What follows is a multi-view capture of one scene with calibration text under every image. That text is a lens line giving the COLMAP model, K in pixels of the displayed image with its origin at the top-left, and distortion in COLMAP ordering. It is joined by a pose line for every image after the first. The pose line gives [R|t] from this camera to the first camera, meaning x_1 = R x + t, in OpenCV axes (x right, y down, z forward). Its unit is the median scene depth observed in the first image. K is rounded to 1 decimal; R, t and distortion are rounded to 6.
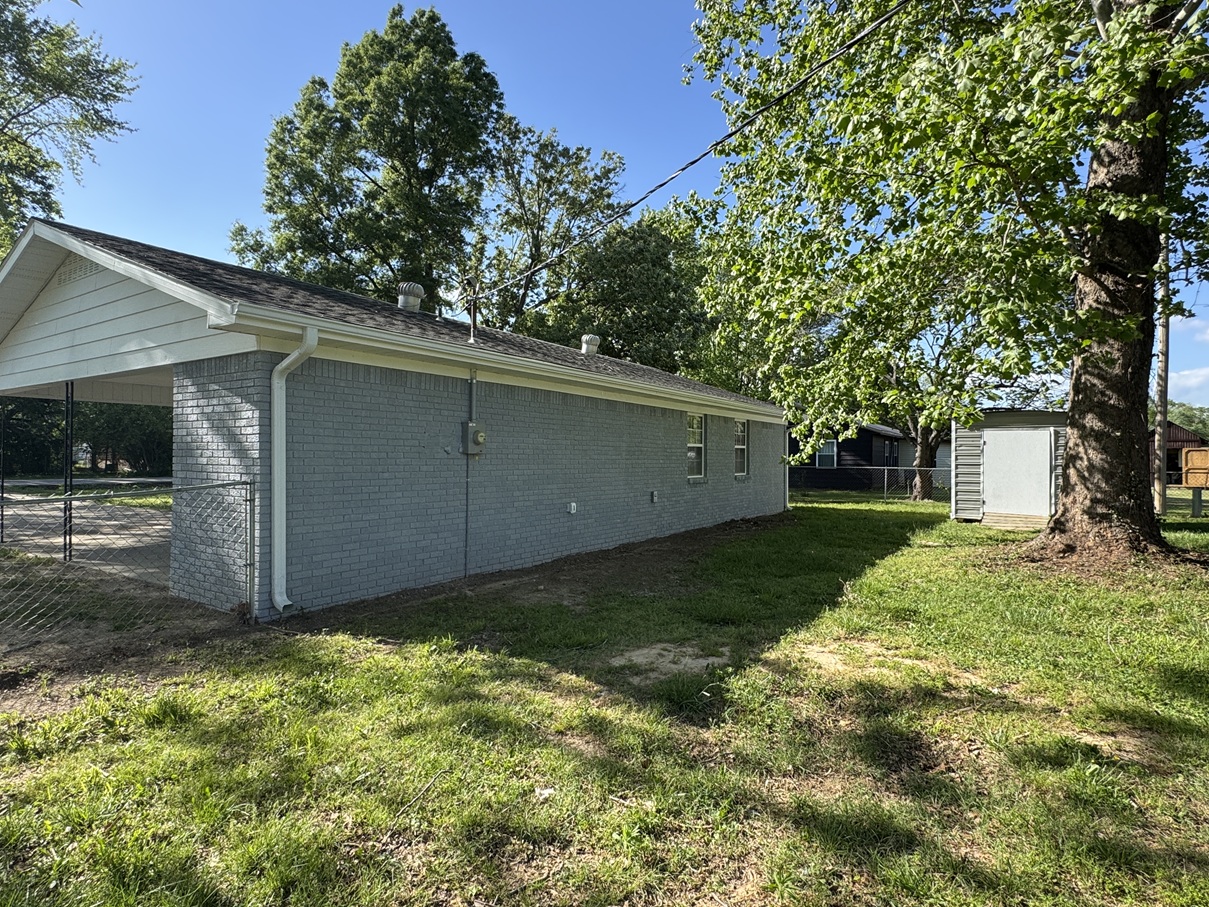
lens RADIAL K [[643.4, 0, 607.4], [0, 643.4, 453.3], [0, 0, 1]] dist [0.000795, -0.001007]
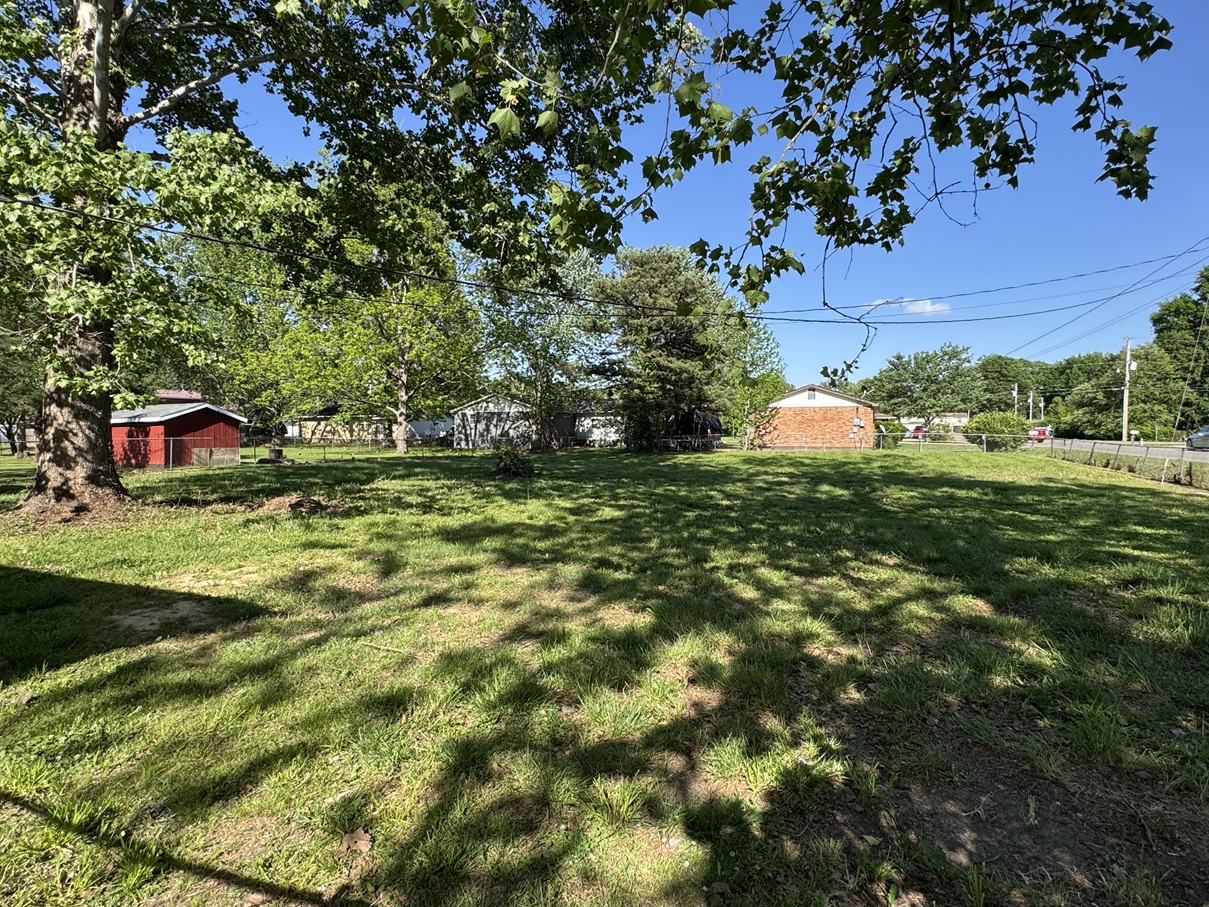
lens RADIAL K [[643.4, 0, 594.2], [0, 643.4, 455.8], [0, 0, 1]] dist [0.000795, -0.001007]
pose [[-0.149194, -0.049110, 0.987588, -0.634355], [-0.006732, 0.998793, 0.048650, -0.016463], [-0.988785, 0.000610, -0.149345, 0.212460]]
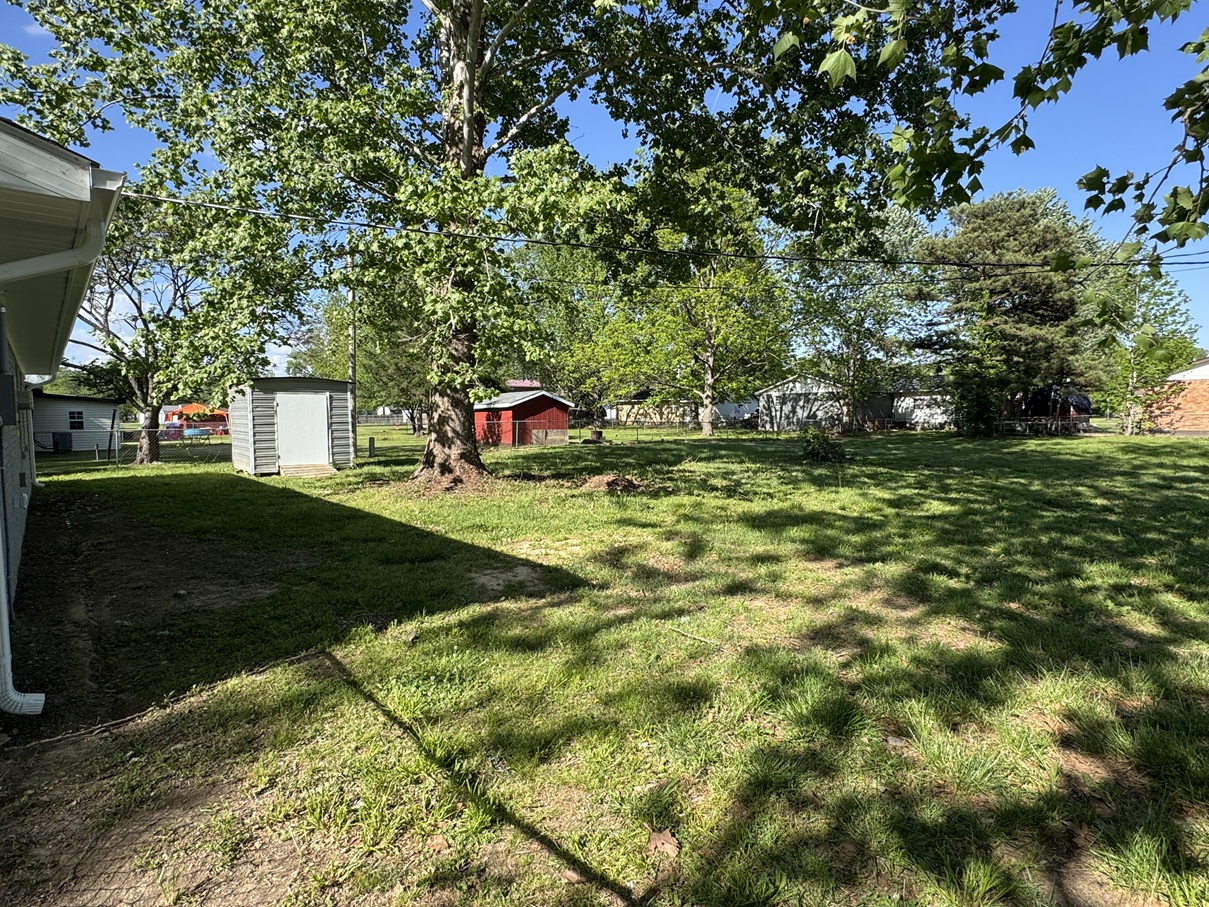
lens RADIAL K [[643.4, 0, 607.4], [0, 643.4, 453.7], [0, 0, 1]] dist [0.000795, -0.001007]
pose [[0.289474, -0.072457, 0.954440, -0.602651], [0.005229, 0.997236, 0.074120, -0.020088], [-0.957172, -0.016465, 0.289053, 0.220613]]
